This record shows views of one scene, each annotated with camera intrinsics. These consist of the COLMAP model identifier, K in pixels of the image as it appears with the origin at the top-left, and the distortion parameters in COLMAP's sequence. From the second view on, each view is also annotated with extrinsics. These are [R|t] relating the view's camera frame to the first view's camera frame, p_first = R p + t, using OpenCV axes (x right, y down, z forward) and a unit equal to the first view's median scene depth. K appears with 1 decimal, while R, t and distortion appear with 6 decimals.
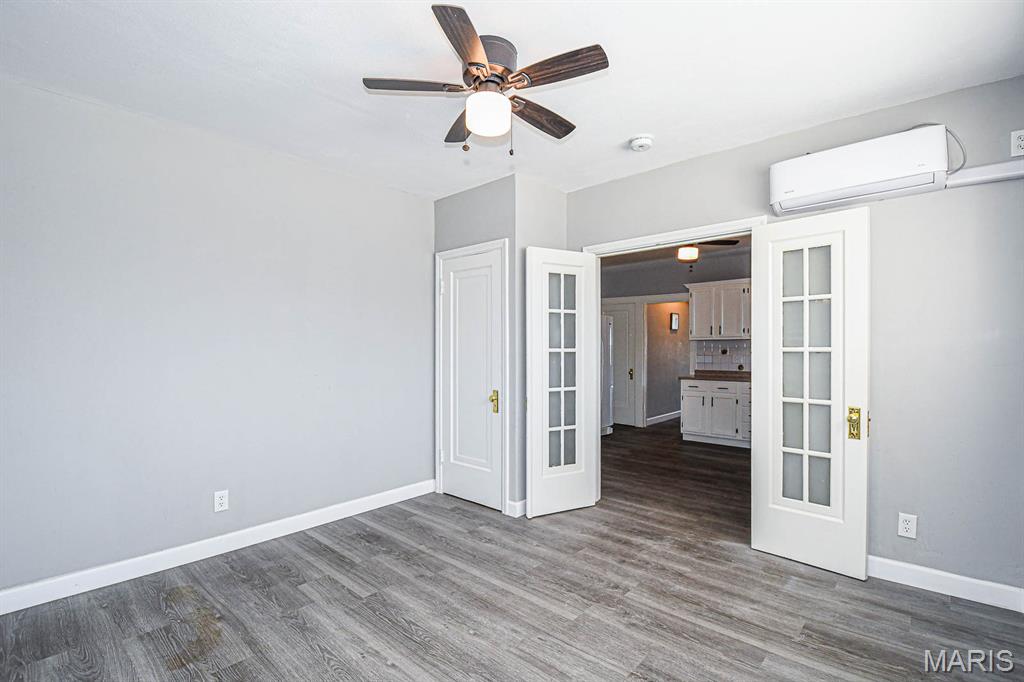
lens RADIAL K [[461.7, 0, 524.7], [0, 461.7, 350.5], [0, 0, 1]] dist [0.005684, -0.013486]
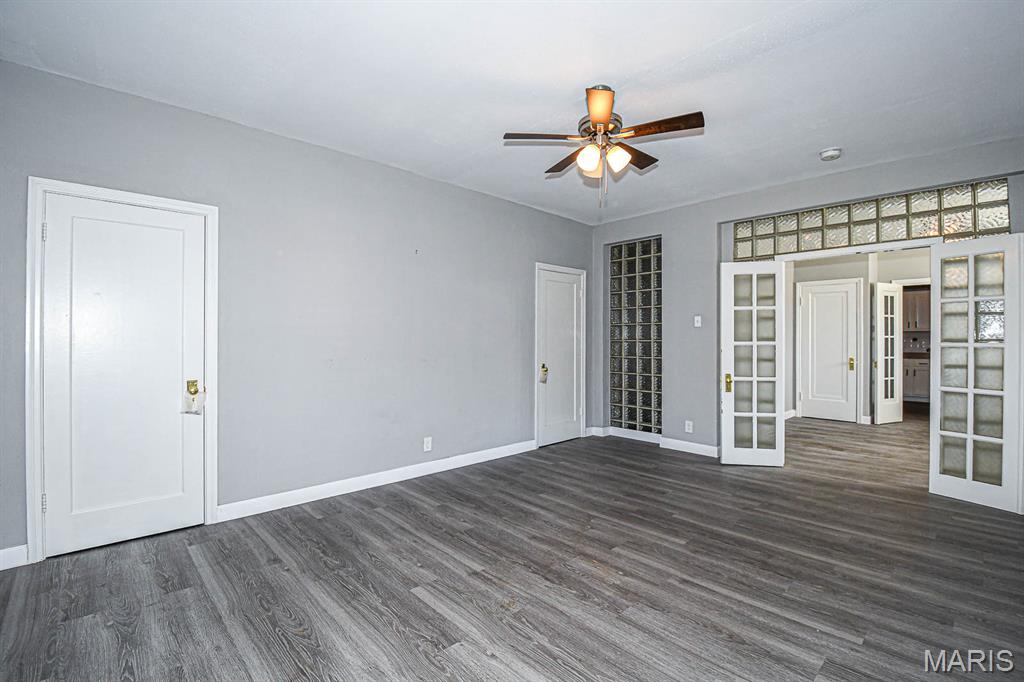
lens RADIAL K [[461.7, 0, 514.3], [0, 461.7, 340.3], [0, 0, 1]] dist [0.005684, -0.013486]
pose [[0.995441, 0.000442, -0.095382, -1.541350], [-0.000260, 0.999998, 0.001917, 0.014774], [0.095383, -0.001883, 0.995439, -1.225289]]
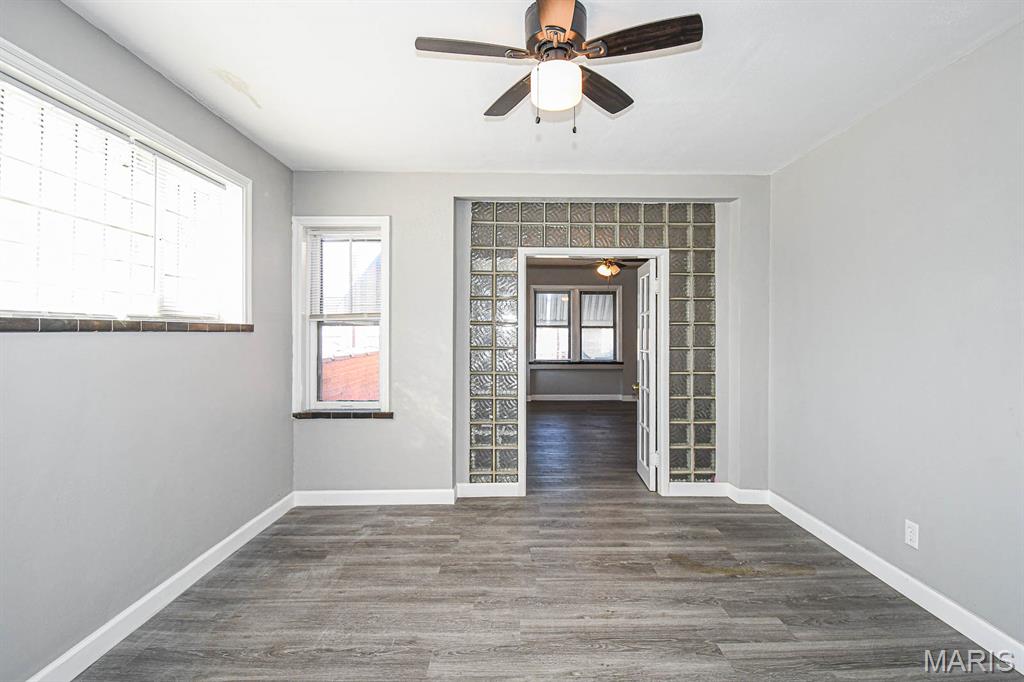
lens RADIAL K [[461.7, 0, 519.1], [0, 461.7, 333.5], [0, 0, 1]] dist [0.005684, -0.013486]
pose [[-0.746063, -0.001903, -0.665873, 0.390897], [-0.004276, 0.999989, 0.001934, -0.027365], [0.665862, 0.004290, -0.746062, 1.120344]]
